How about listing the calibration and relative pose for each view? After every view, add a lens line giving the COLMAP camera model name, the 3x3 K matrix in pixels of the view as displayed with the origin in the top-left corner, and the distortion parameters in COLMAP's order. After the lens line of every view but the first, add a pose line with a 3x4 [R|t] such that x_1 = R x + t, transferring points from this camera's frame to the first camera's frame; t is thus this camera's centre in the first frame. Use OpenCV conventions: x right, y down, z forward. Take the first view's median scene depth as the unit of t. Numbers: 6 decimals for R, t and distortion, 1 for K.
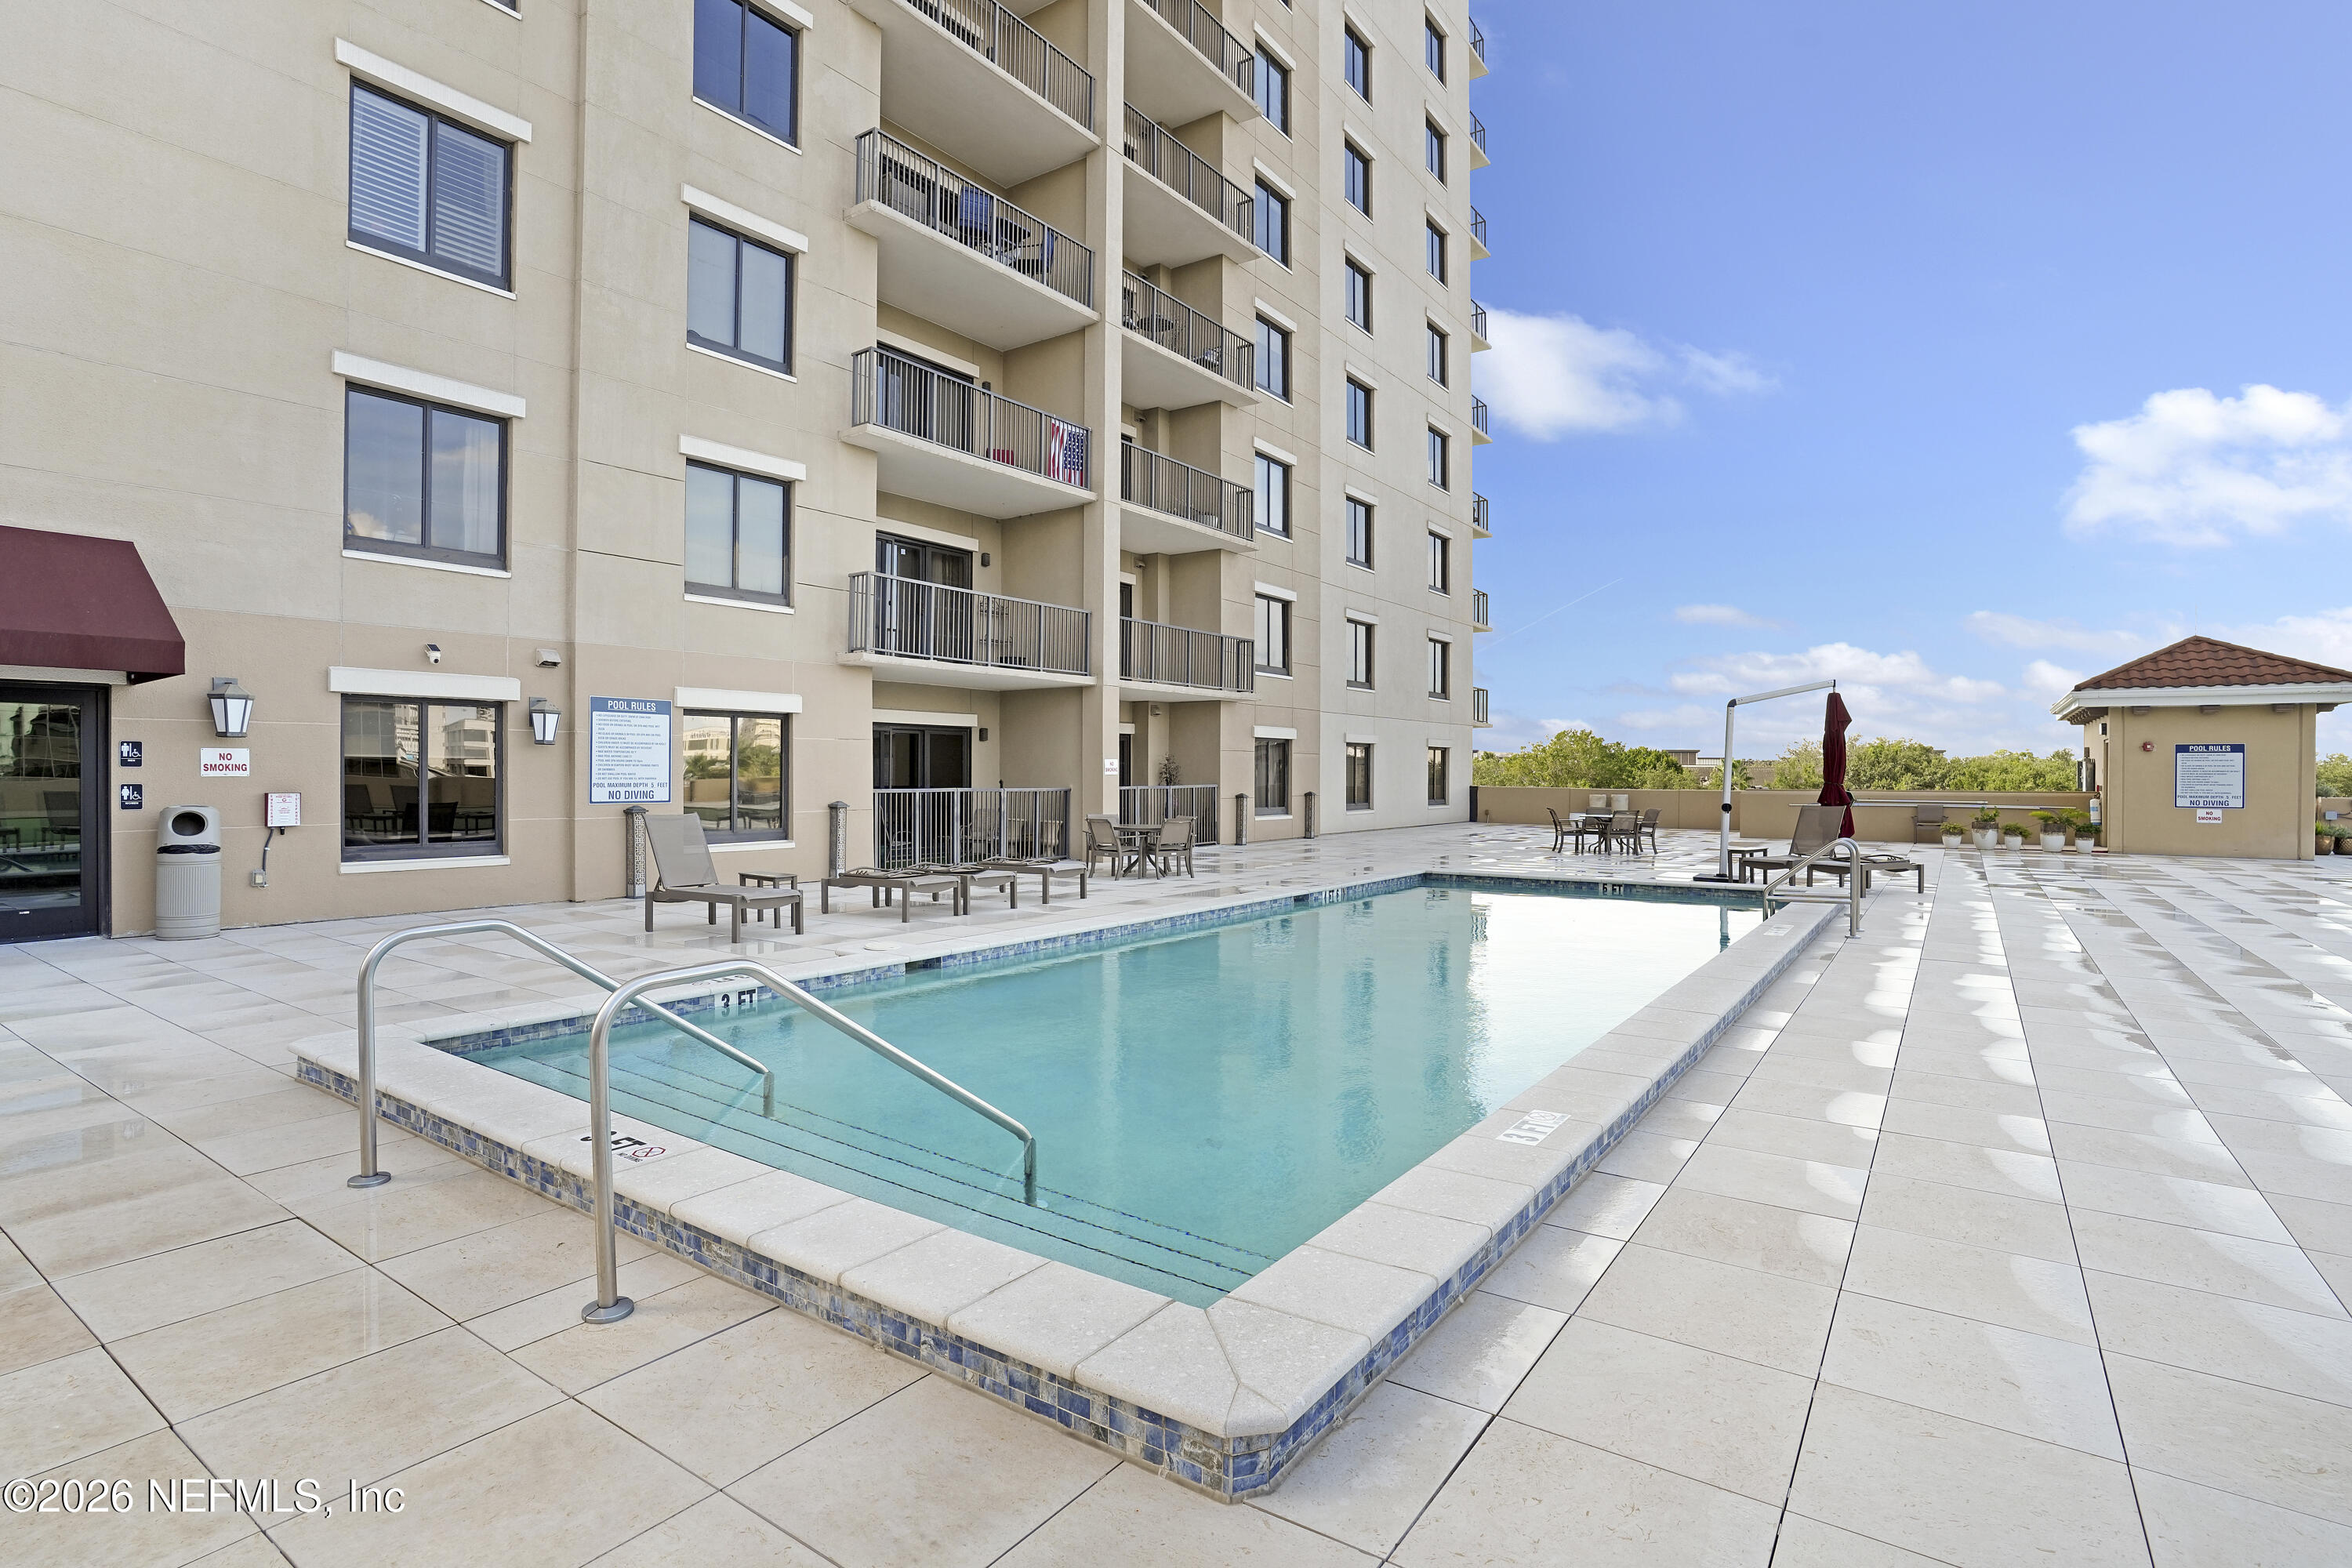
lens RADIAL K [[1175.7, 0, 1115.7], [0, 1175.7, 764.4], [0, 0, 1]] dist [-0.006886, 0.000625]
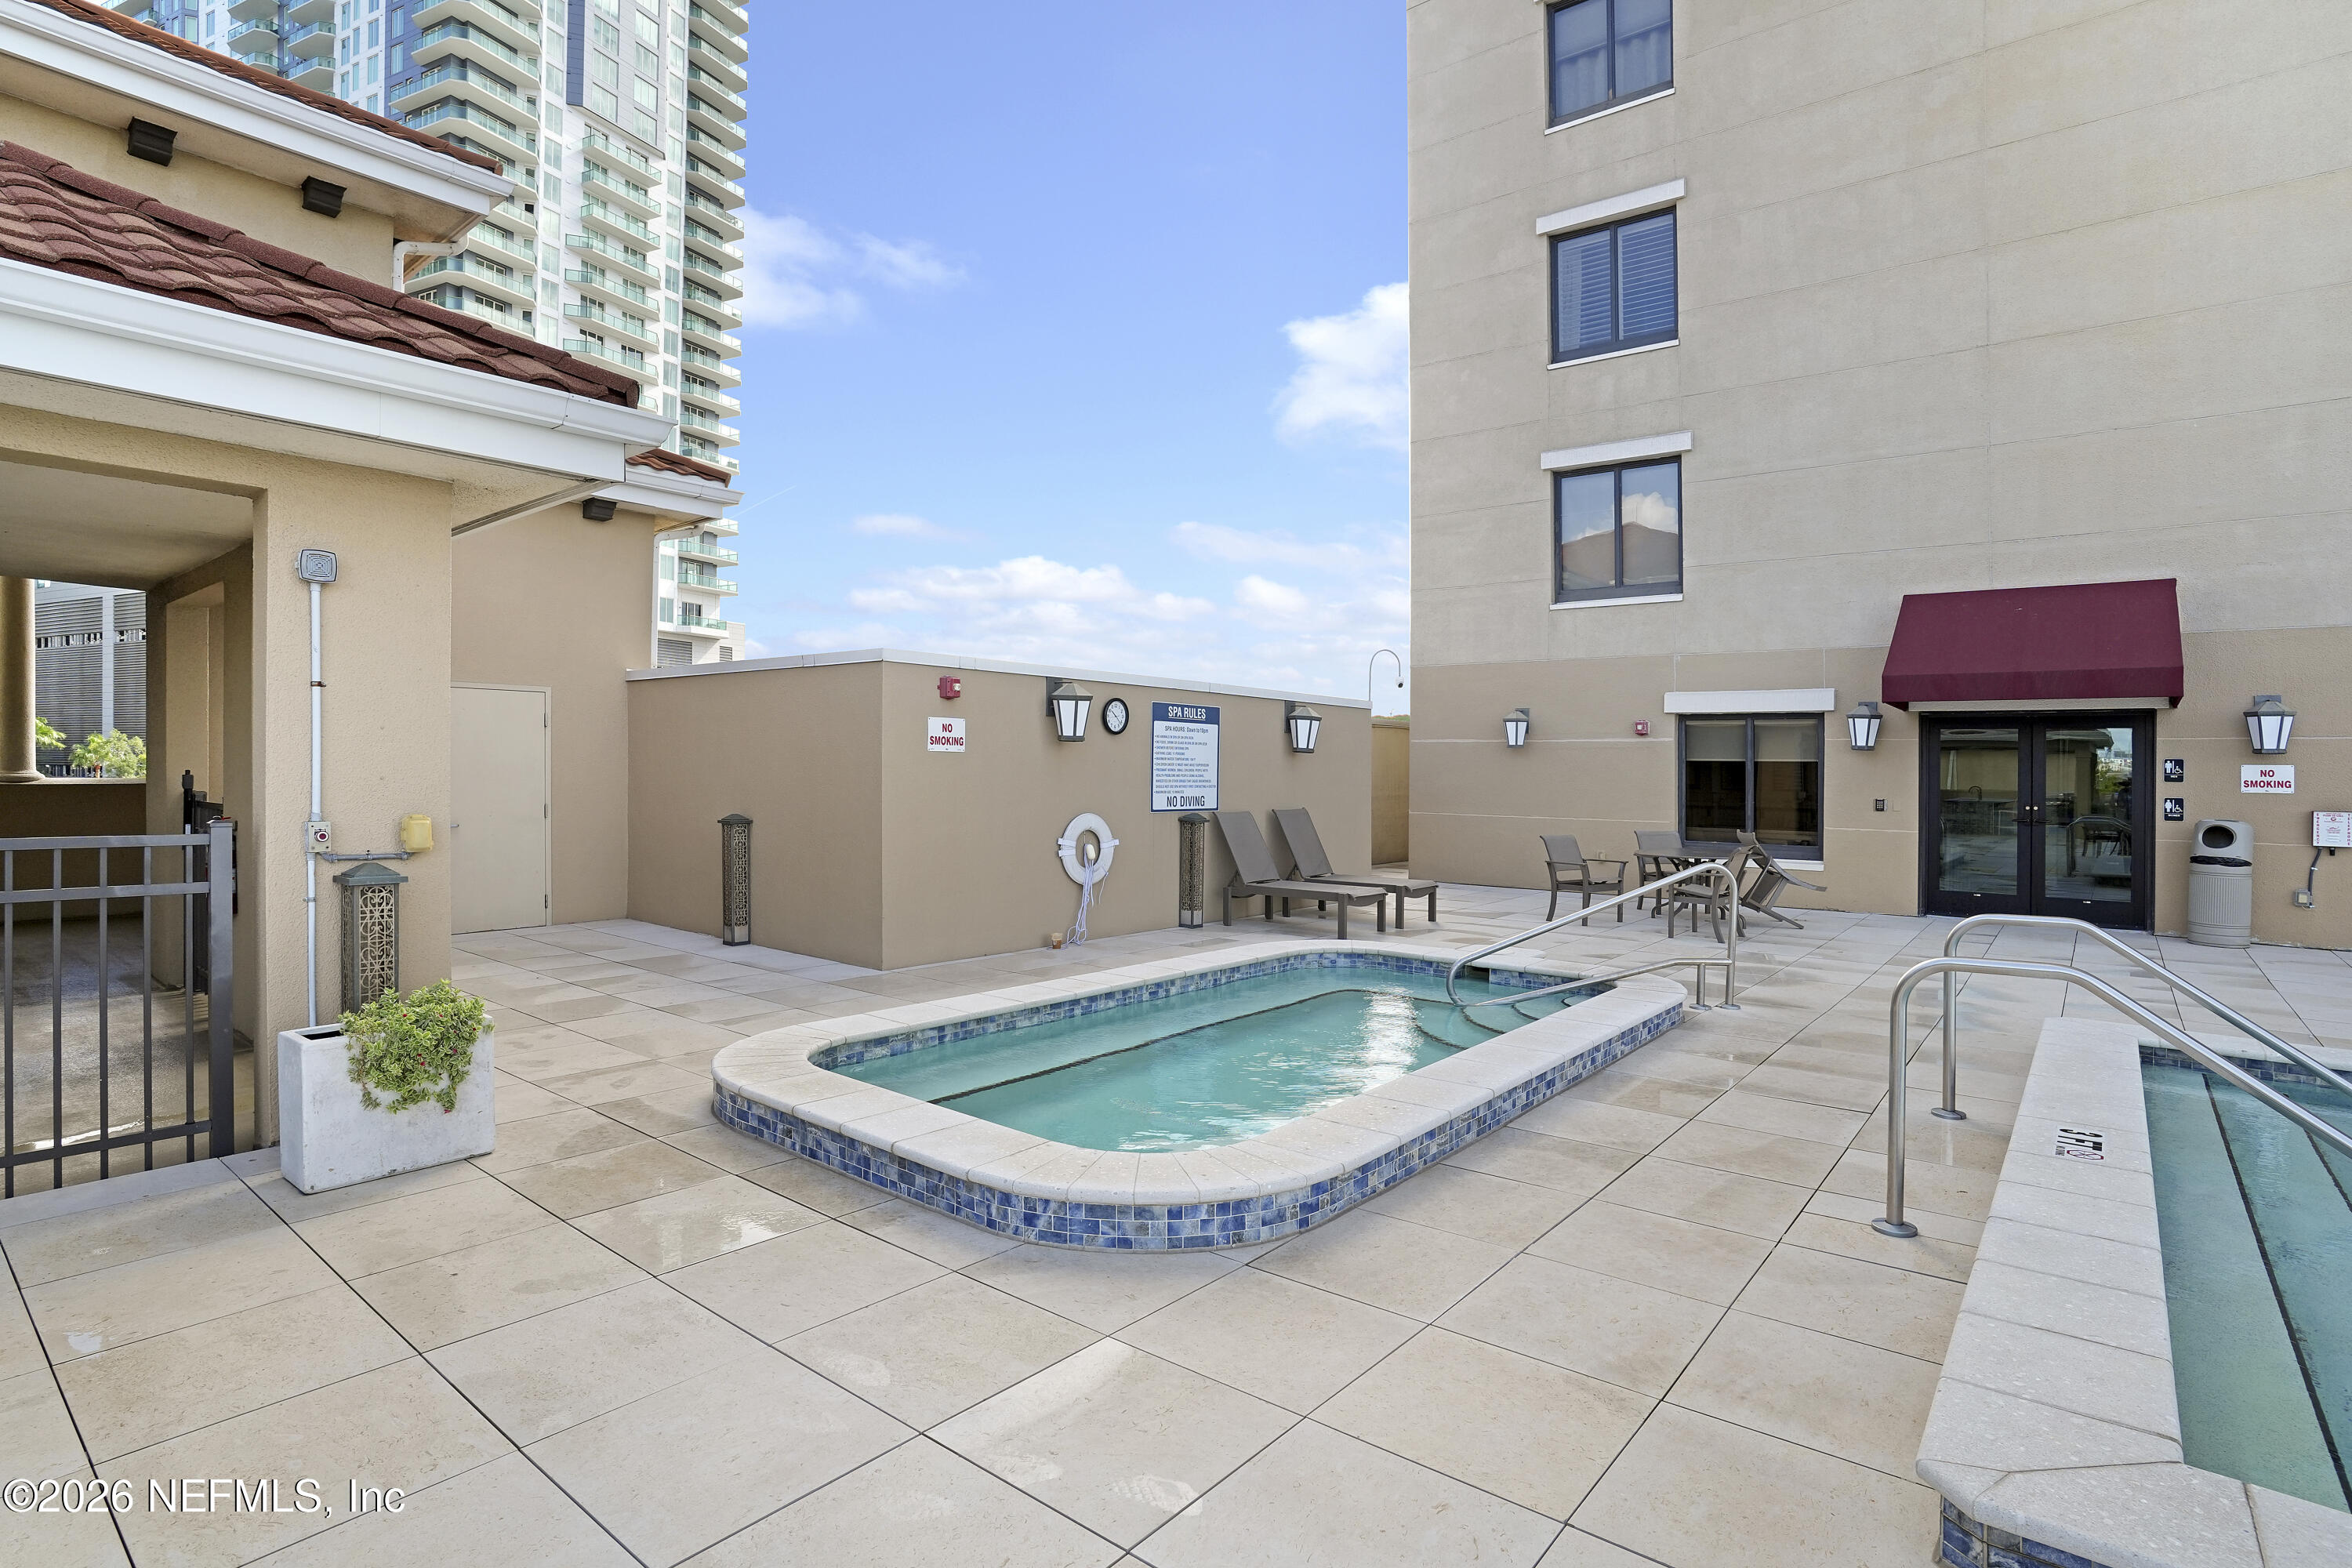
lens RADIAL K [[1175.7, 0, 1180.9], [0, 1175.7, 765.6], [0, 0, 1]] dist [-0.006886, 0.000625]
pose [[-0.059937, -0.007489, -0.998174, 0.312381], [-0.013855, 0.999882, -0.006670, 0.006679], [0.998106, 0.013430, -0.060034, 0.135342]]
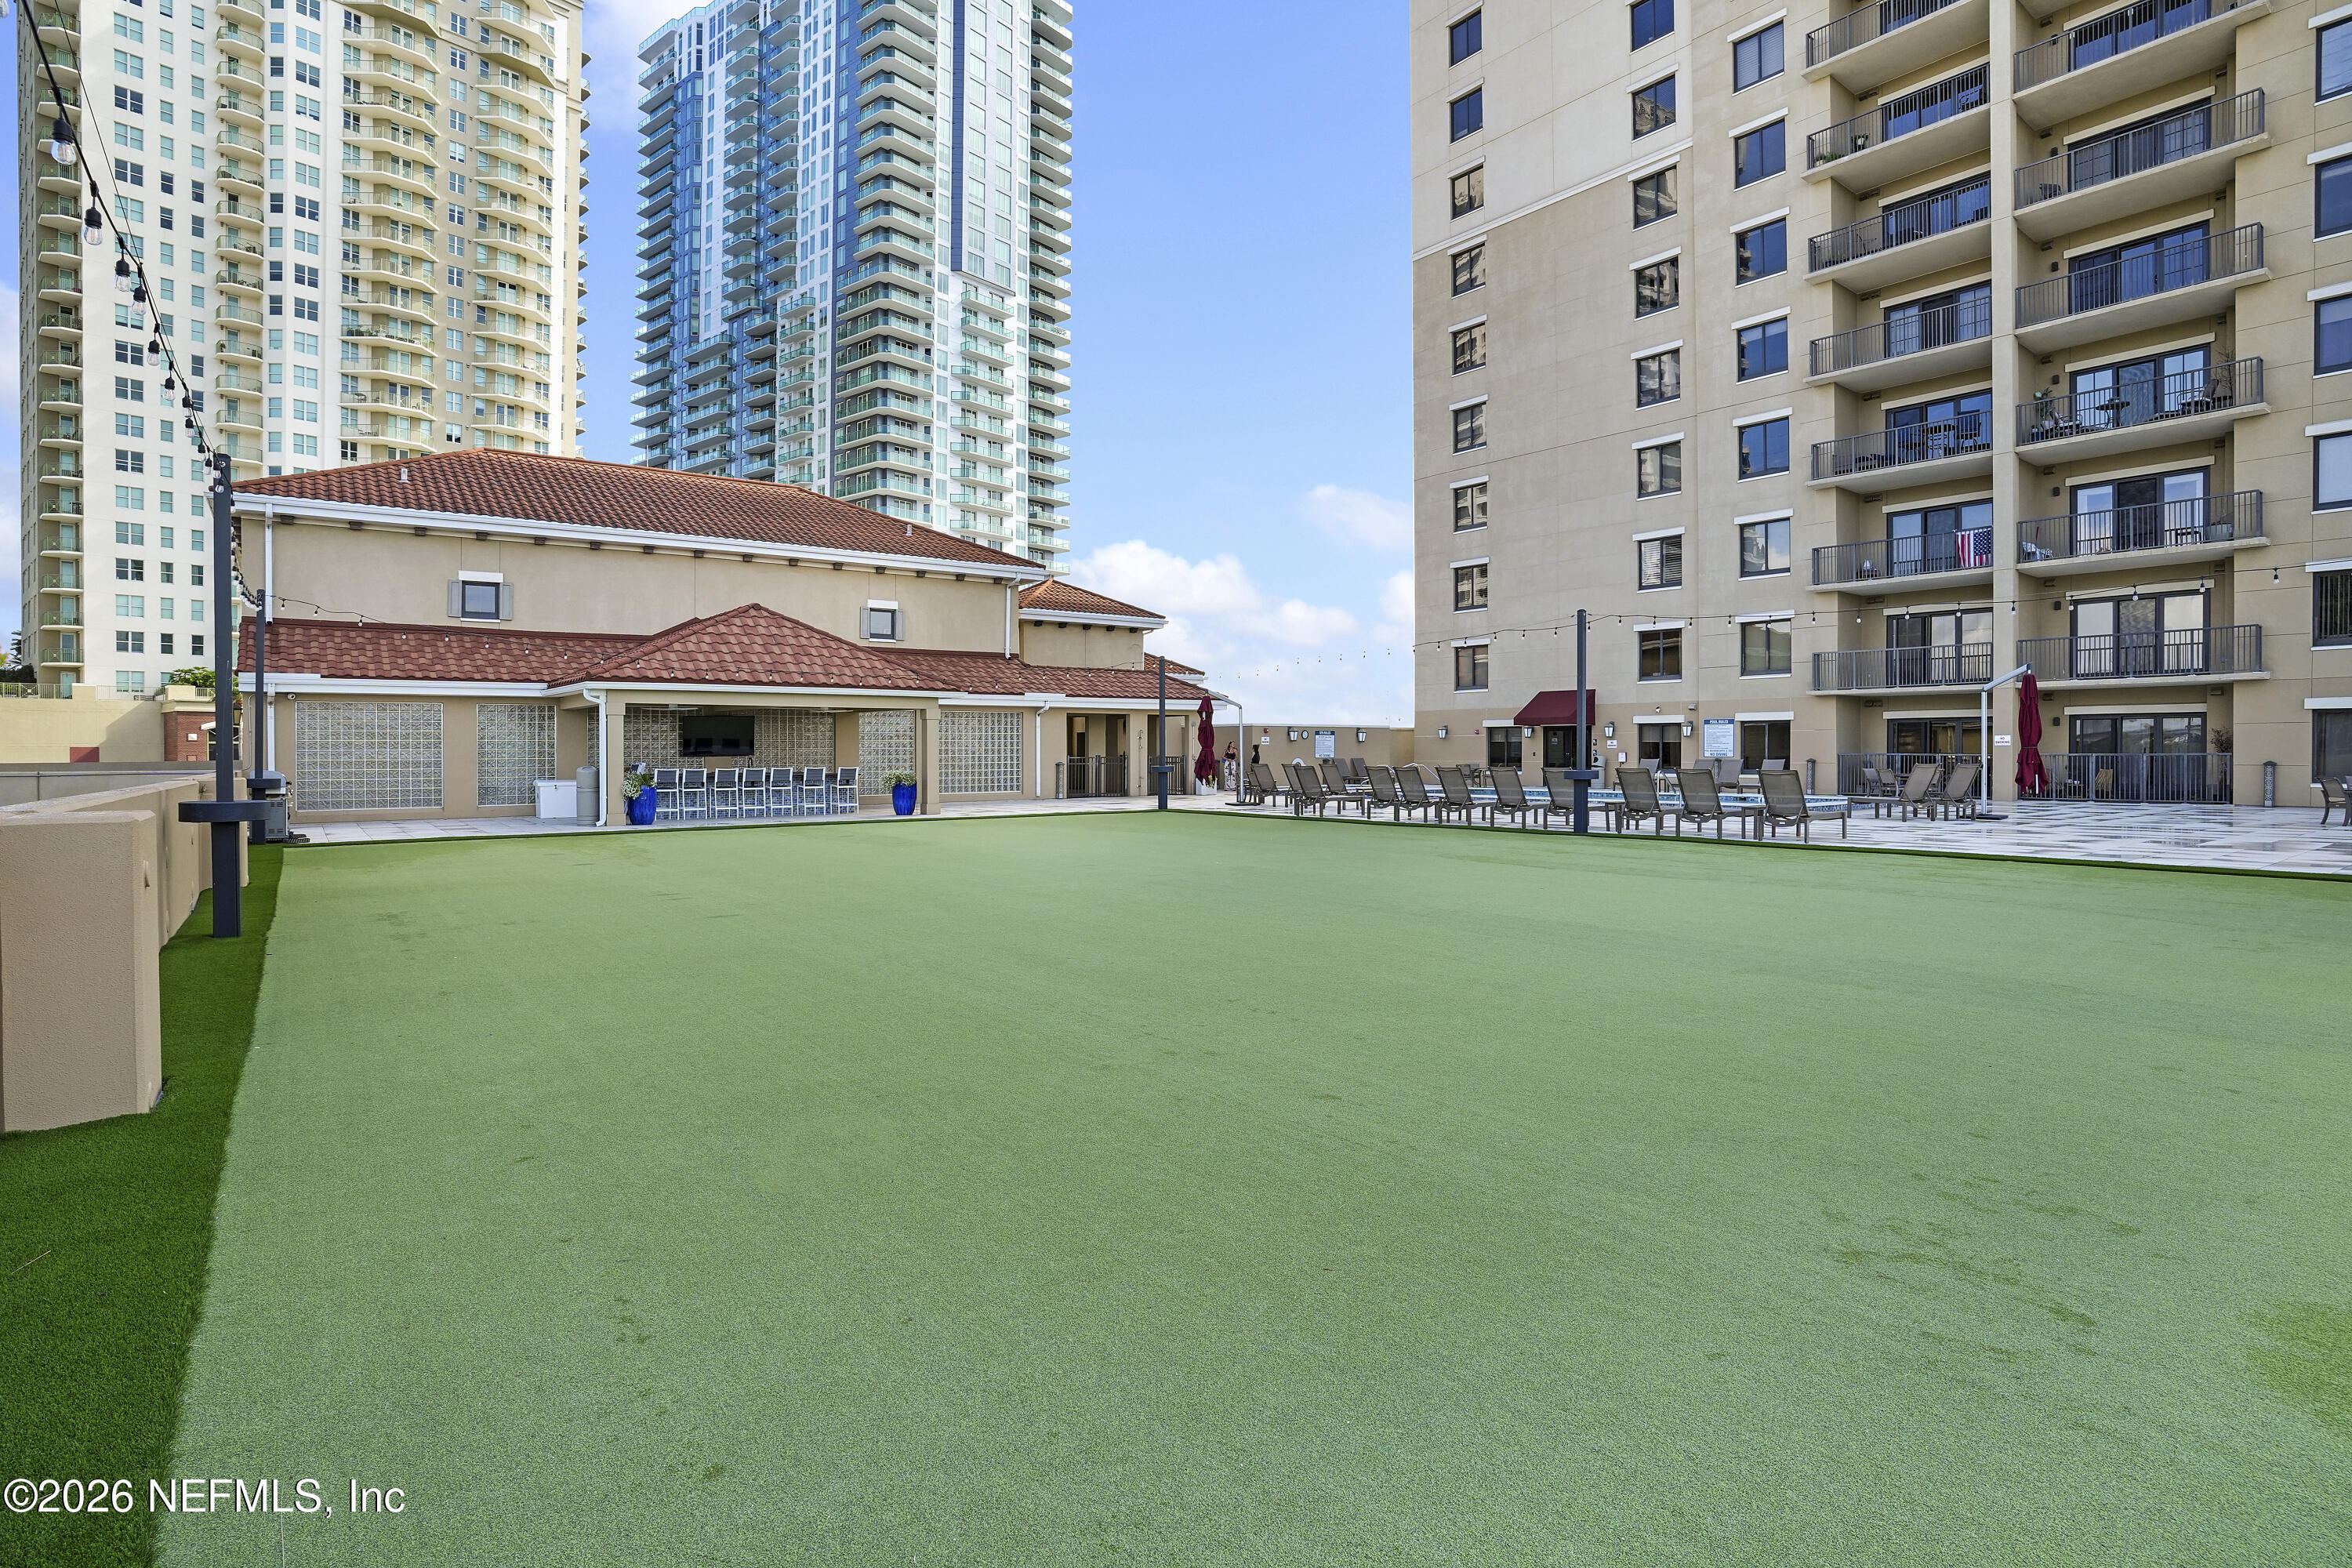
lens RADIAL K [[1175.7, 0, 1175.9], [0, 1175.7, 764.1], [0, 0, 1]] dist [-0.006886, 0.000625]
pose [[-0.293609, 0.005352, -0.955911, 3.444361], [0.003445, 0.999984, 0.004540, 0.042264], [0.955919, -0.001960, -0.293623, 0.811518]]
